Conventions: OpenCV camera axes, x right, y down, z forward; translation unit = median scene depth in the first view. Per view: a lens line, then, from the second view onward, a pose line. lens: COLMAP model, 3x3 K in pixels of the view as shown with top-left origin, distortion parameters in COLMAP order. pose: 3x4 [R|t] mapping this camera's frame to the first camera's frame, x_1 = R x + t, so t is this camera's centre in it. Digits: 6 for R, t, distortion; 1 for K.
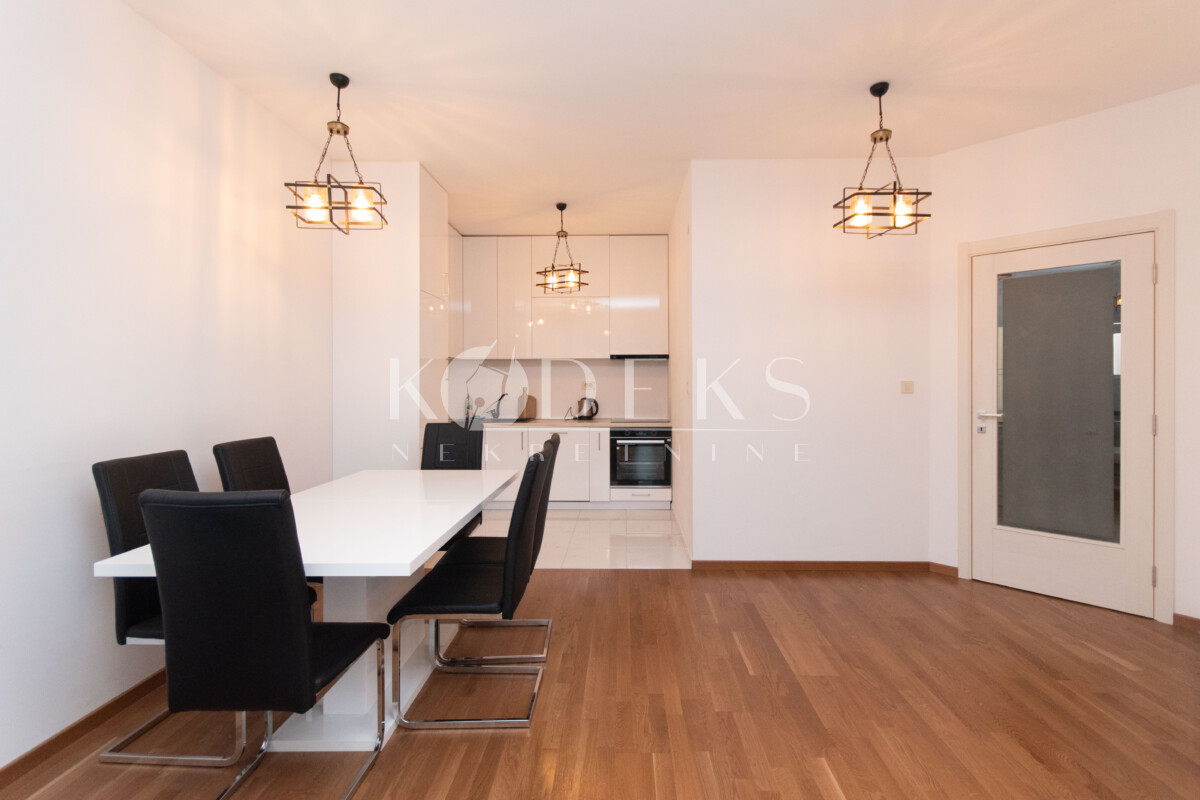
lens RADIAL K [[539.6, 0, 616.7], [0, 539.6, 379.2], [0, 0, 1]] dist [0.000686, 0.000230]
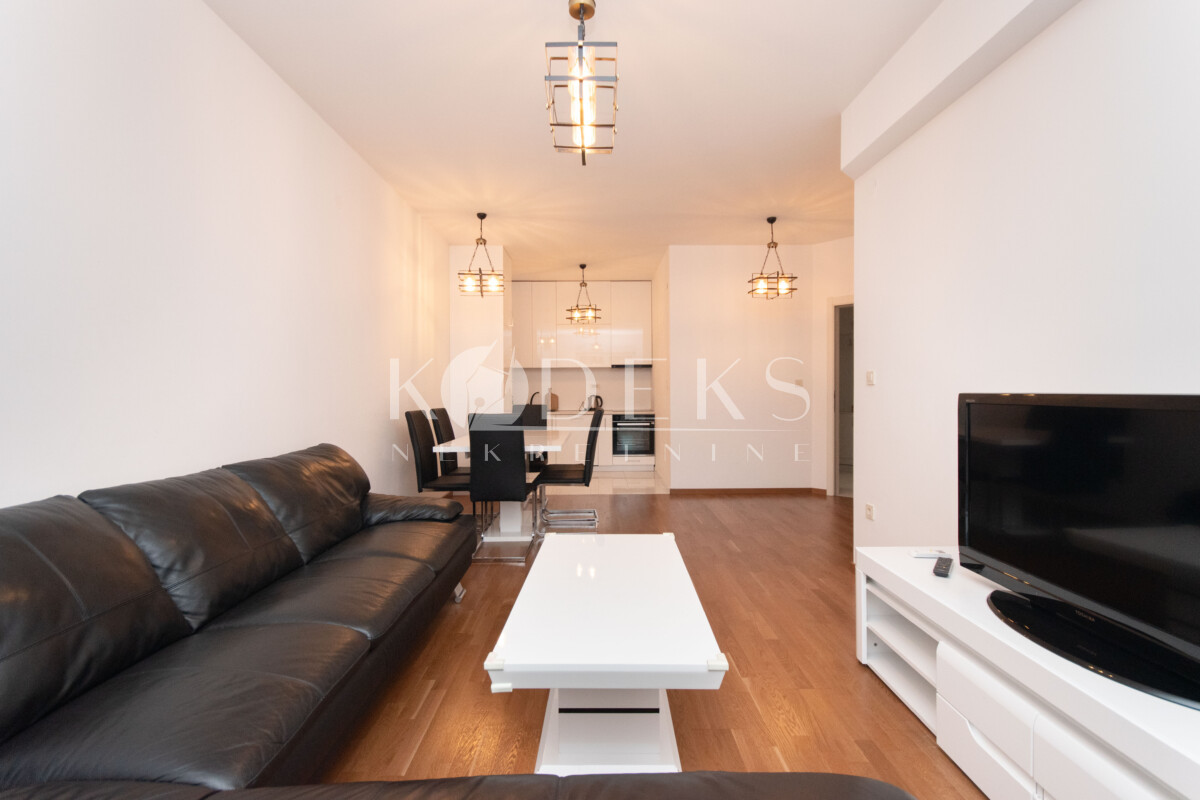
lens RADIAL K [[539.6, 0, 602.3], [0, 539.6, 399.1], [0, 0, 1]] dist [0.000686, 0.000230]
pose [[0.999682, -0.003403, 0.024987, -0.088187], [0.003024, 0.999880, 0.015177, 0.029347], [-0.025036, -0.015096, 0.999573, -0.524825]]
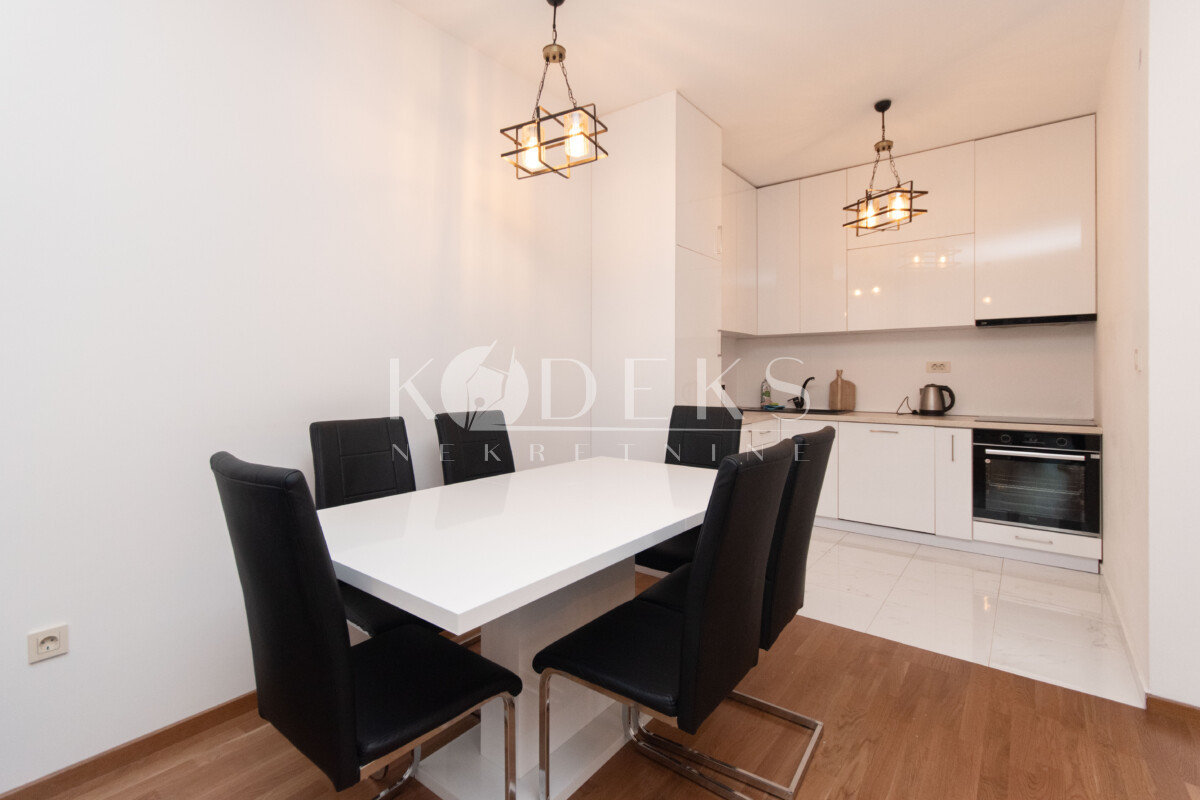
lens RADIAL K [[539.6, 0, 587.0], [0, 539.6, 375.2], [0, 0, 1]] dist [0.000686, 0.000230]
pose [[0.781184, 0.001309, -0.624300, 0.035974], [0.000593, 0.999996, 0.002839, 0.025697], [0.624301, -0.002588, 0.781180, 0.218906]]
